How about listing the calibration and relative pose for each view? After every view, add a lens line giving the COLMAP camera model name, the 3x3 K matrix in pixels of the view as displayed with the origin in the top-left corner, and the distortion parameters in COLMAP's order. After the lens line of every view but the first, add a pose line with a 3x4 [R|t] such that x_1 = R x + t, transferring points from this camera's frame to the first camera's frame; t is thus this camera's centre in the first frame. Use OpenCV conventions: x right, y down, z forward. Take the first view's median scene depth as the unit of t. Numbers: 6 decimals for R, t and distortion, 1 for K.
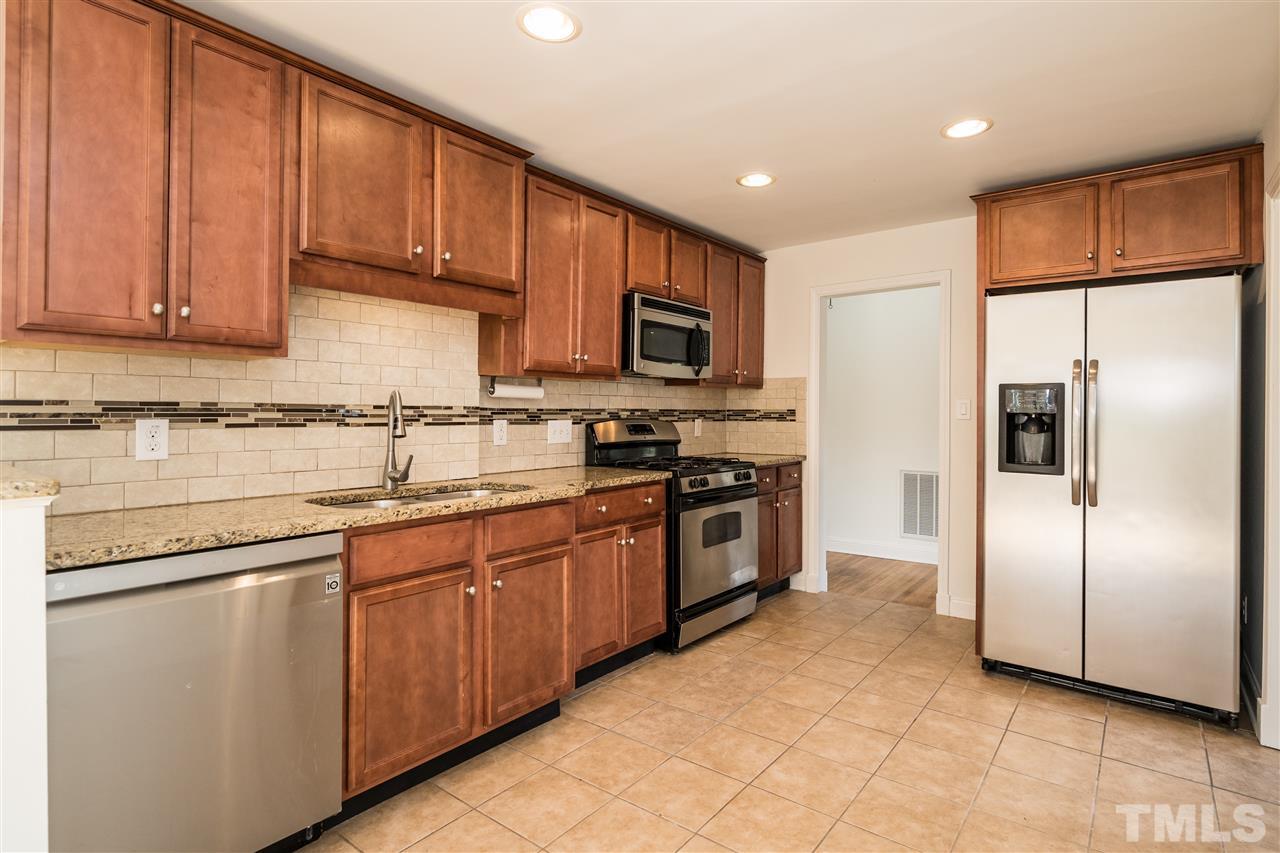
lens RADIAL K [[610.1, 0, 661.4], [0, 610.1, 431.2], [0, 0, 1]] dist [-0.007197, -0.000470]
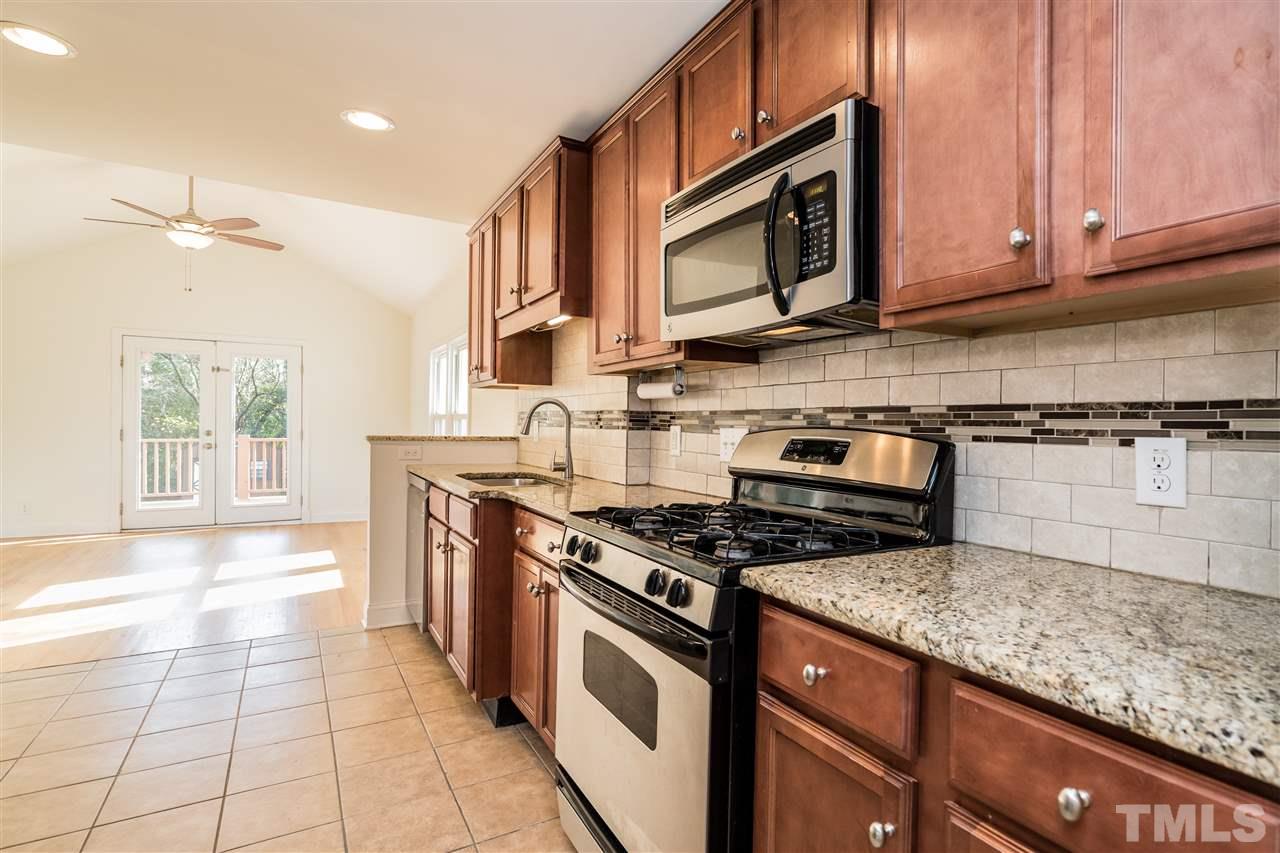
lens RADIAL K [[610.1, 0, 661.4], [0, 610.1, 431.2], [0, 0, 1]] dist [-0.007197, -0.000470]
pose [[-0.342203, 0.017941, -0.939455, 0.587633], [-0.026910, 0.999220, 0.028885, -0.038602], [0.939241, 0.035165, -0.341454, 1.419963]]
